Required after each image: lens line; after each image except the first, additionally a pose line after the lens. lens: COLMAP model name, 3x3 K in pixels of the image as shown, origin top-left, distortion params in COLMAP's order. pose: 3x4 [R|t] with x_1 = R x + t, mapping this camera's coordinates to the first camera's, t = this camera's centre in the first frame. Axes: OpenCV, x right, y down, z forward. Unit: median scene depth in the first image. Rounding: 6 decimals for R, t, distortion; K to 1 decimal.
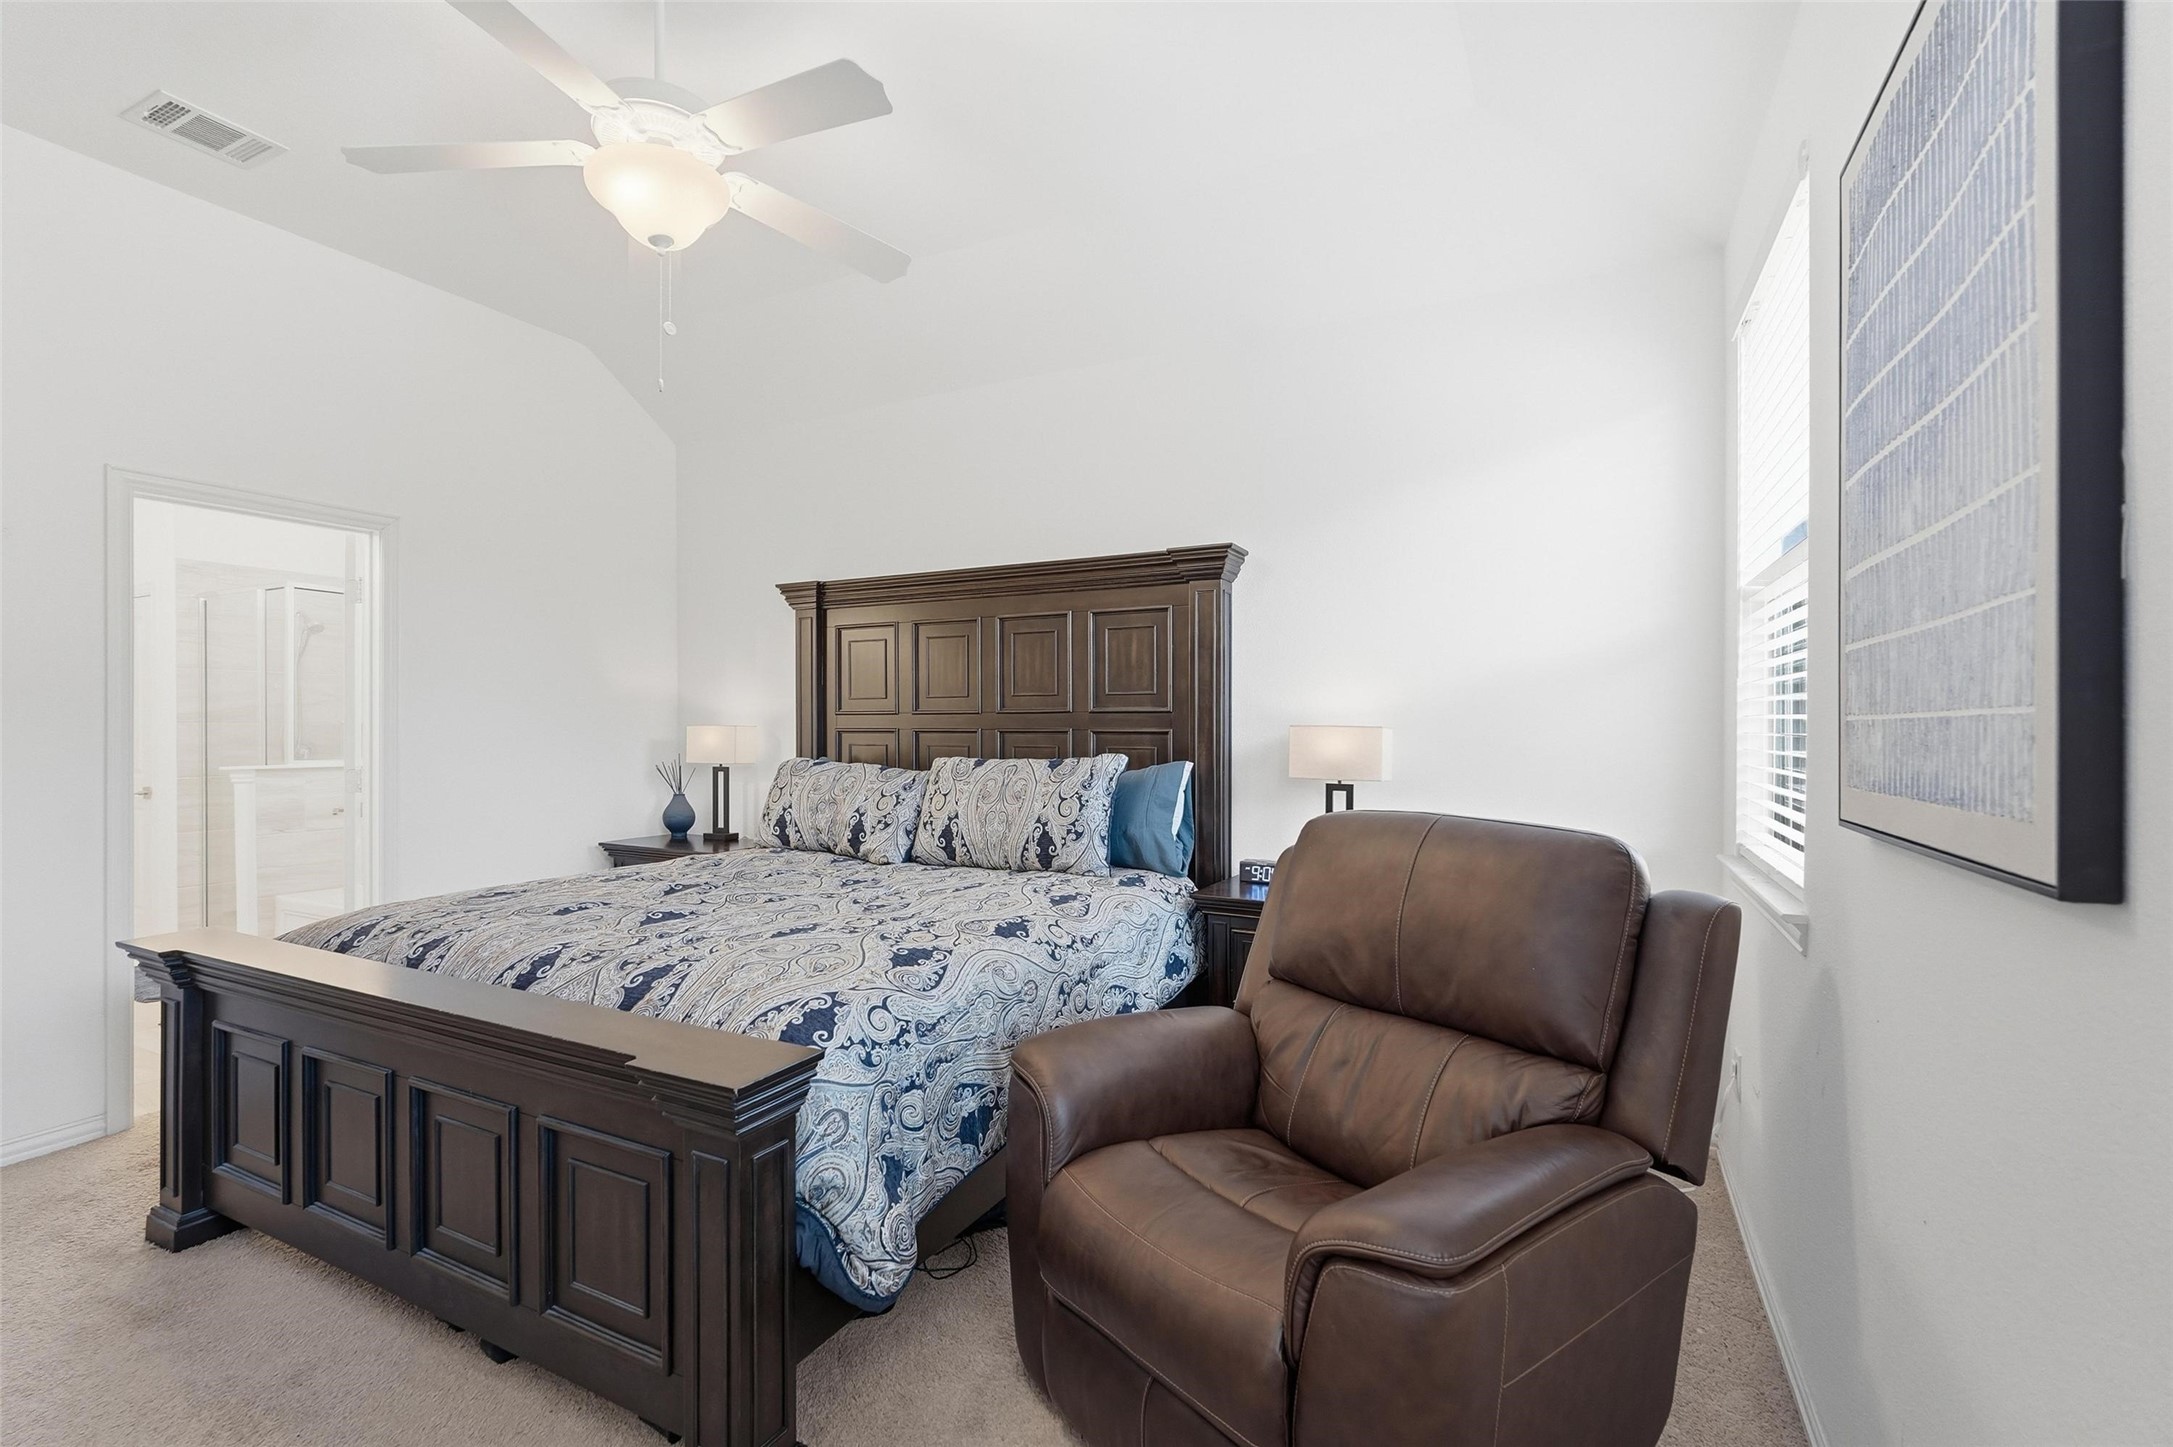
lens RADIAL K [[967.4, 0, 1097.8], [0, 967.4, 740.6], [0, 0, 1]] dist [-0.011832, 0.000491]
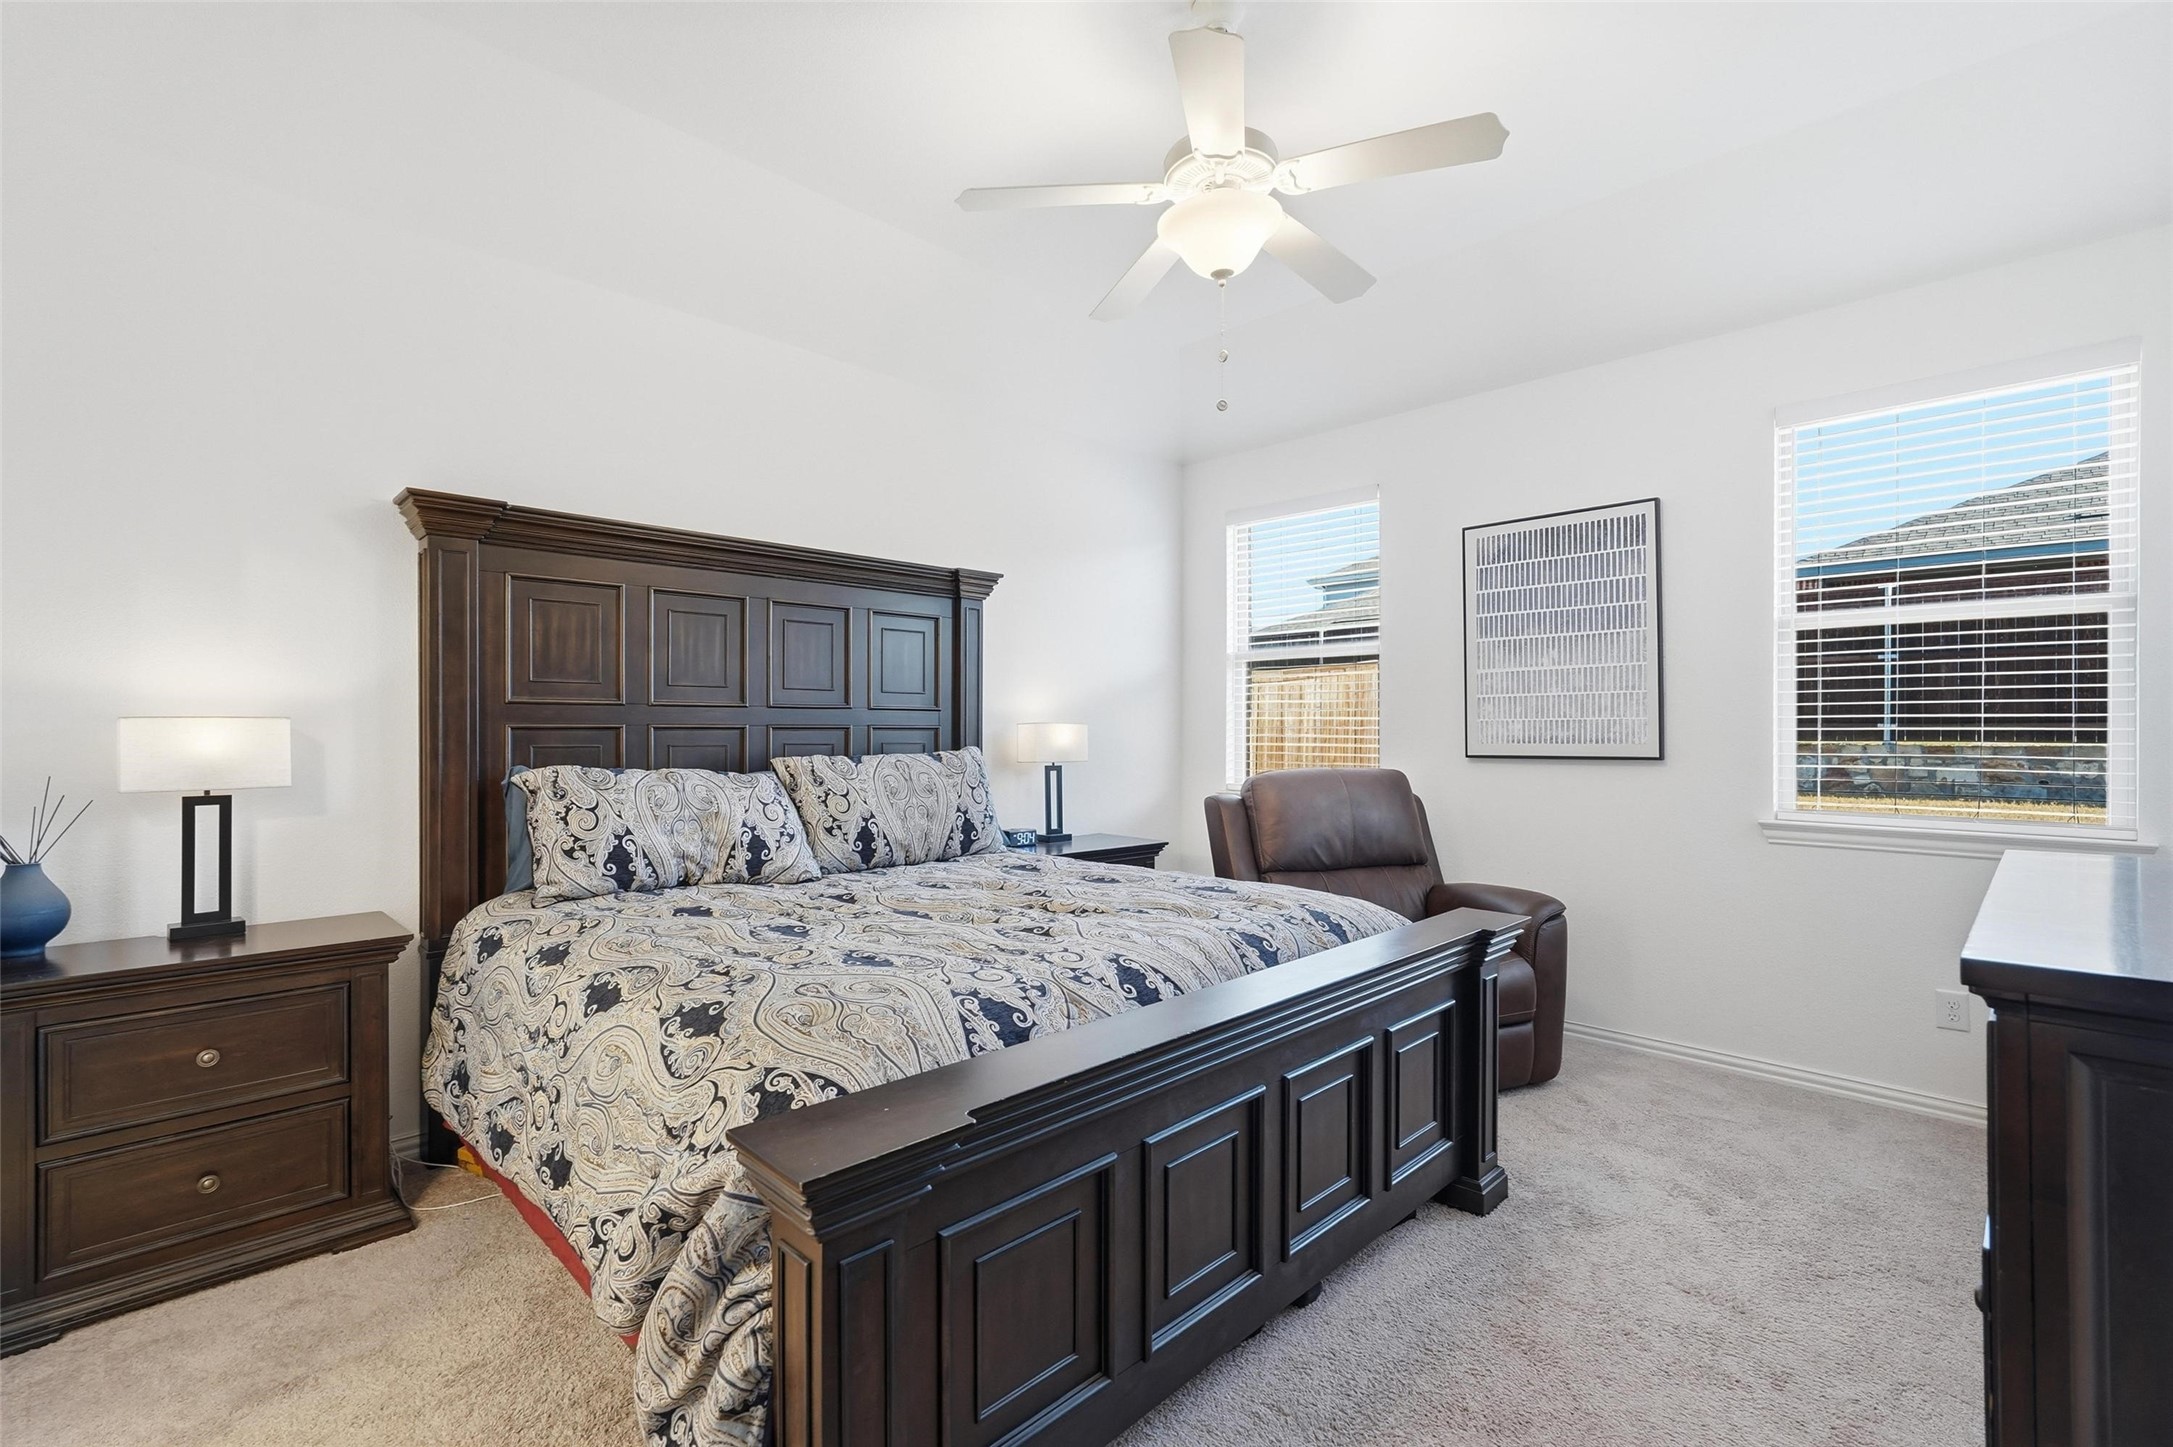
lens RADIAL K [[967.4, 0, 1093.5], [0, 967.4, 714.9], [0, 0, 1]] dist [-0.011832, 0.000491]
pose [[0.345172, 0.003236, 0.938534, -0.971954], [0.011405, 0.999906, -0.007642, -0.012102], [-0.938470, 0.013342, 0.345102, 0.465524]]
